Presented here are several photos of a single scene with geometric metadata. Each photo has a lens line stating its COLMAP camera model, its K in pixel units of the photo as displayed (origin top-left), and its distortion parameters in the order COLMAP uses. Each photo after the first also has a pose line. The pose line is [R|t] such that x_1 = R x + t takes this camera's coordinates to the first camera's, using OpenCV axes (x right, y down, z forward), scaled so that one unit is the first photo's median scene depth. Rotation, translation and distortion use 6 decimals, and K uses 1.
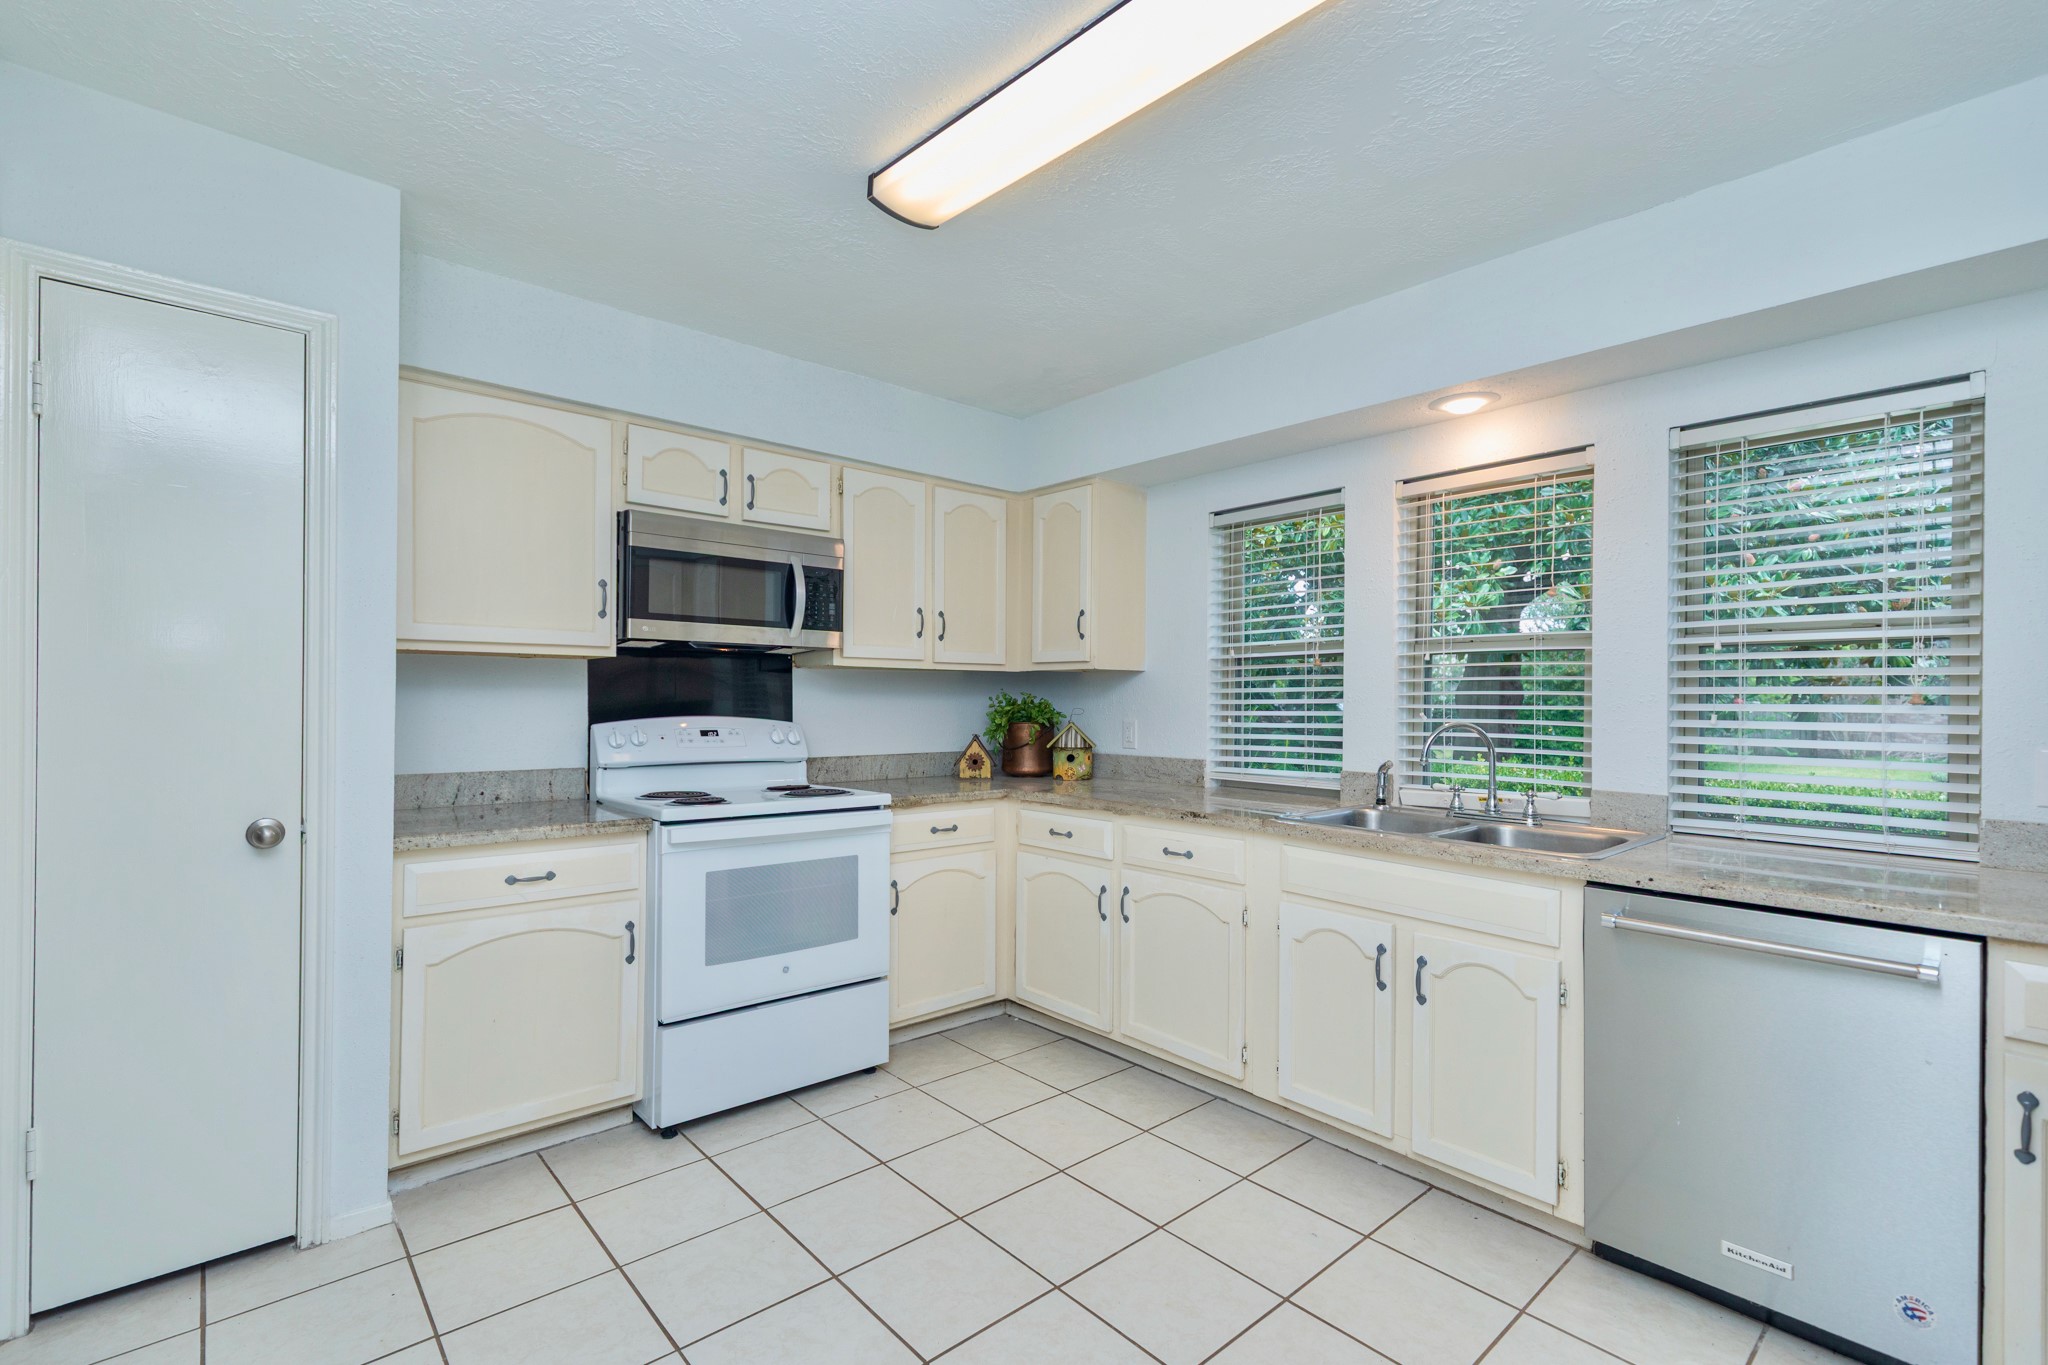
lens RADIAL K [[916.3, 0, 1023.8], [0, 916.3, 691.3], [0, 0, 1]] dist [0.009081, -0.000331]
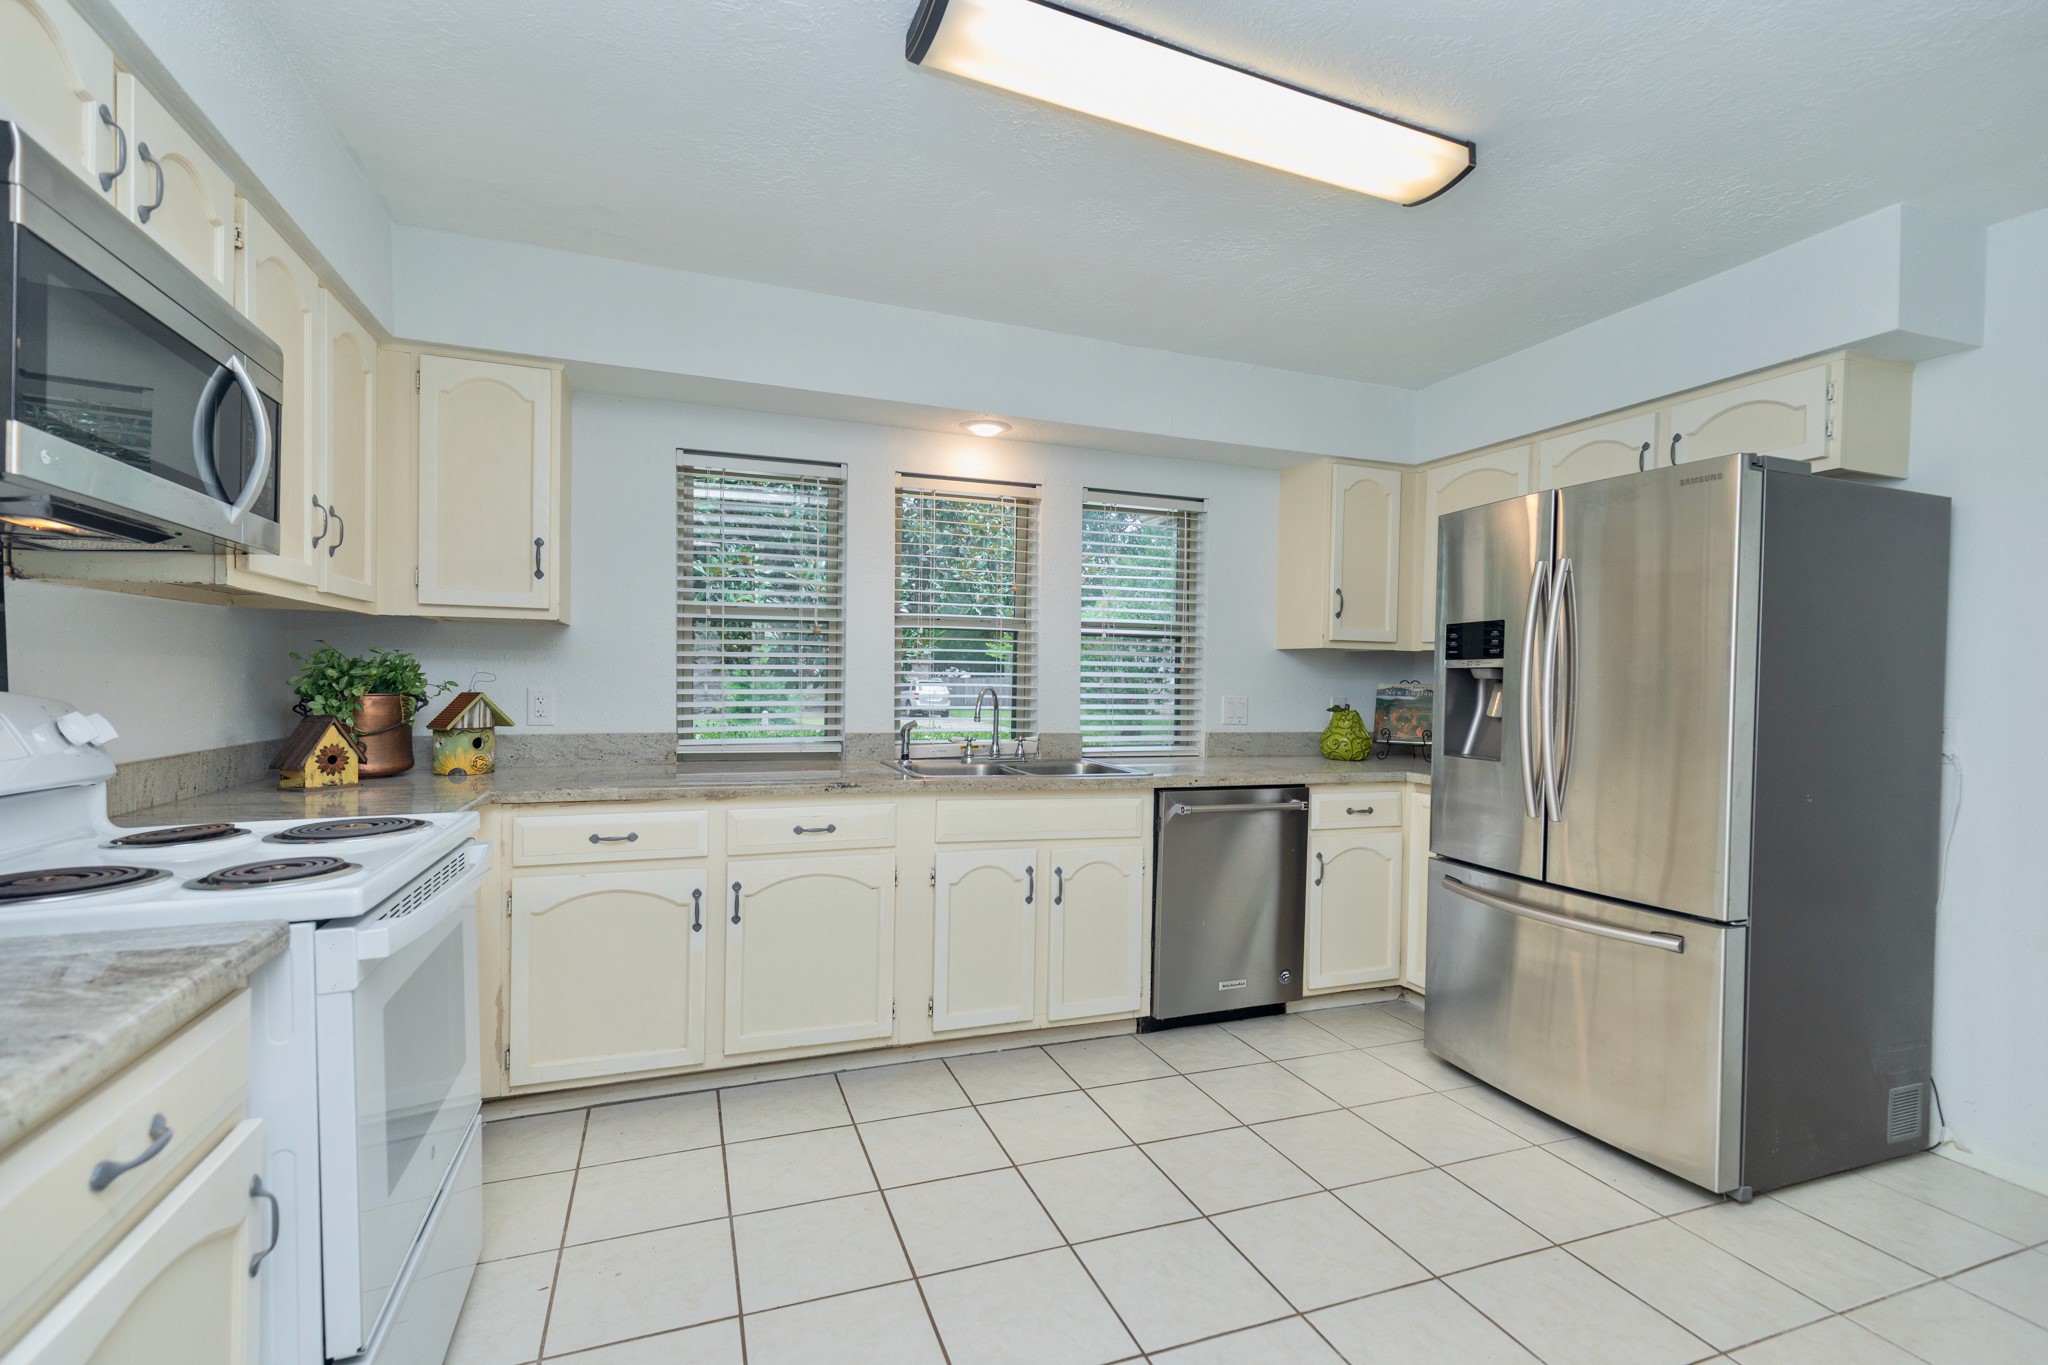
lens RADIAL K [[916.3, 0, 1023.8], [0, 916.3, 691.3], [0, 0, 1]] dist [0.009081, -0.000331]
pose [[0.358069, -0.015465, 0.933567, -0.535867], [-0.022259, 0.999437, 0.025093, 0.006776], [-0.933430, -0.029766, 0.357523, 0.408857]]
